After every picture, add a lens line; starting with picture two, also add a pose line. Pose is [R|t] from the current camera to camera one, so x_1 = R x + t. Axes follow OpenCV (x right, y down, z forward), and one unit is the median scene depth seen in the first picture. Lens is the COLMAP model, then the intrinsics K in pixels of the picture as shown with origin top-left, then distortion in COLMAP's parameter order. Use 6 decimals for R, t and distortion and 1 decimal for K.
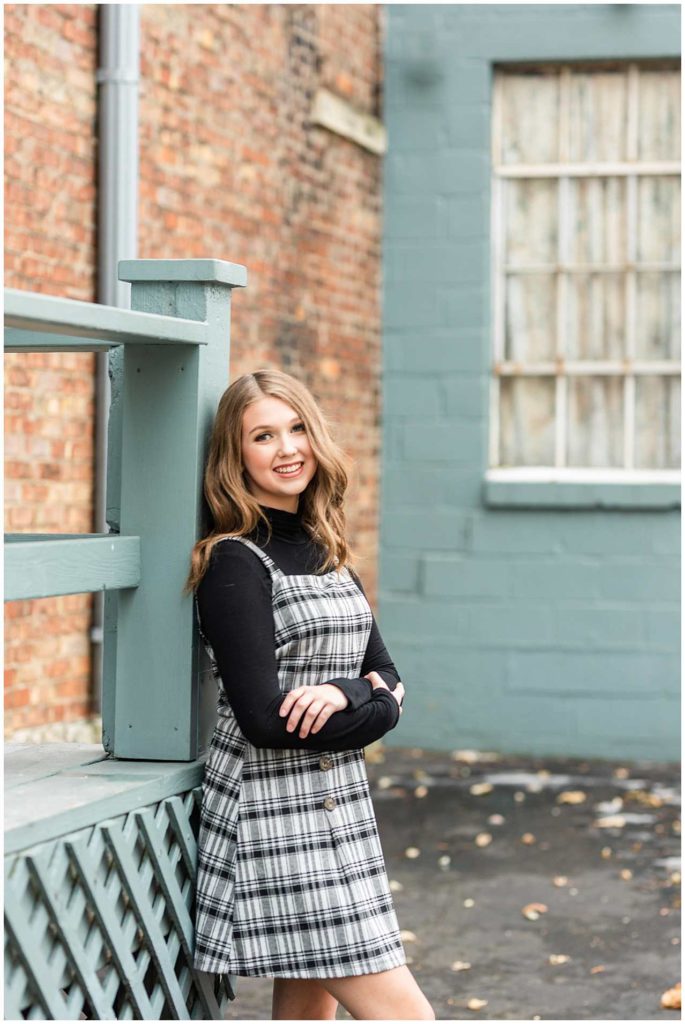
lens RADIAL K [[2330.1, 0, 372.5], [0, 2330.1, 512.8], [0, 0, 1]] dist [0.051461, -0.247575]
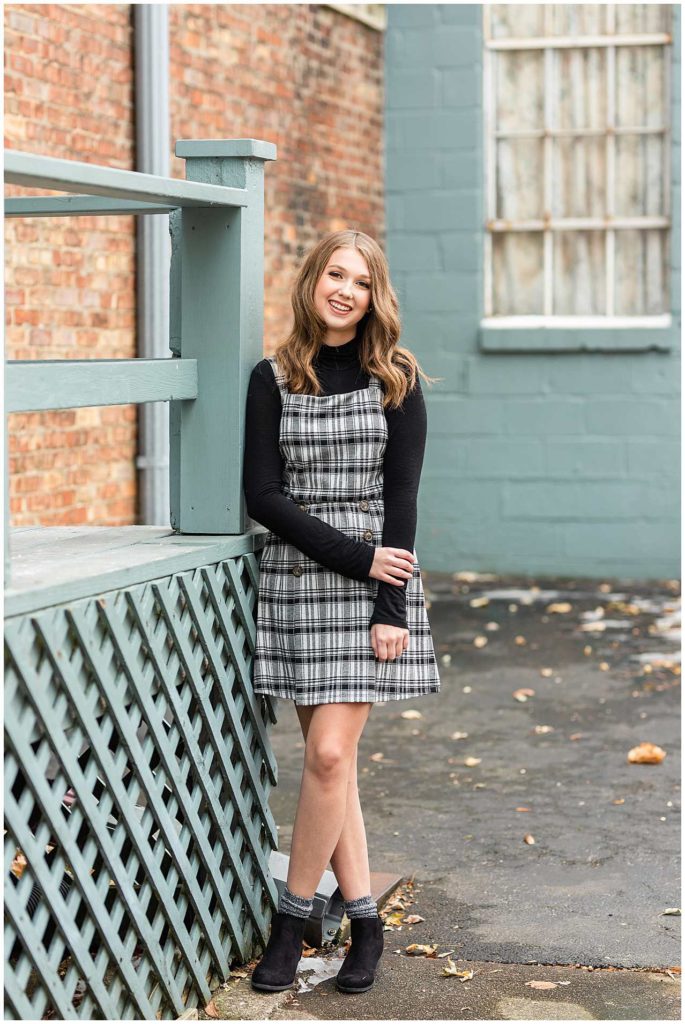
lens RADIAL K [[2330.1, 0, 372.5], [0, 2330.1, 512.8], [0, 0, 1]] dist [0.051461, -0.247575]
pose [[0.999883, -0.014921, -0.003399, -0.000331], [0.015095, 0.998167, 0.058615, 0.009842], [0.002518, -0.058659, 0.998275, -0.131843]]
